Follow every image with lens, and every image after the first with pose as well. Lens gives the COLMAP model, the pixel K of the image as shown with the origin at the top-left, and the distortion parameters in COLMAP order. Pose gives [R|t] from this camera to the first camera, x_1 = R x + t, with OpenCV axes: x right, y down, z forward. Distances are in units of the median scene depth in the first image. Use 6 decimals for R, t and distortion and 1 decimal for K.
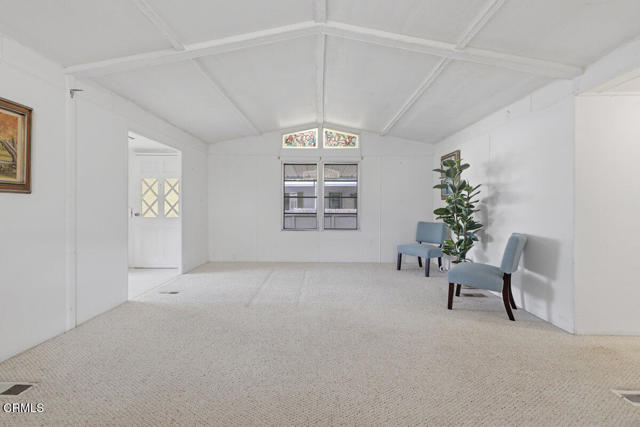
lens RADIAL K [[273.4, 0, 320.0], [0, 273.4, 213.5], [0, 0, 1]] dist [-0.000107, 0.000005]
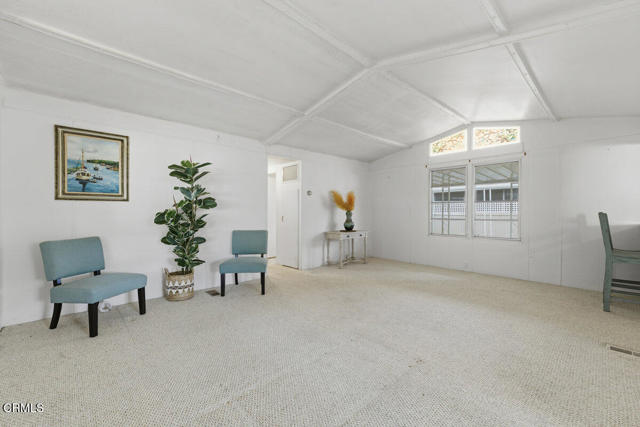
lens RADIAL K [[273.4, 0, 320.0], [0, 273.4, 213.5], [0, 0, 1]] dist [-0.000107, 0.000005]
pose [[0.689907, 0.000071, -0.723898, 0.326339], [-0.014856, 0.999791, -0.014061, -0.000742], [0.723746, 0.020455, 0.689763, -0.013673]]
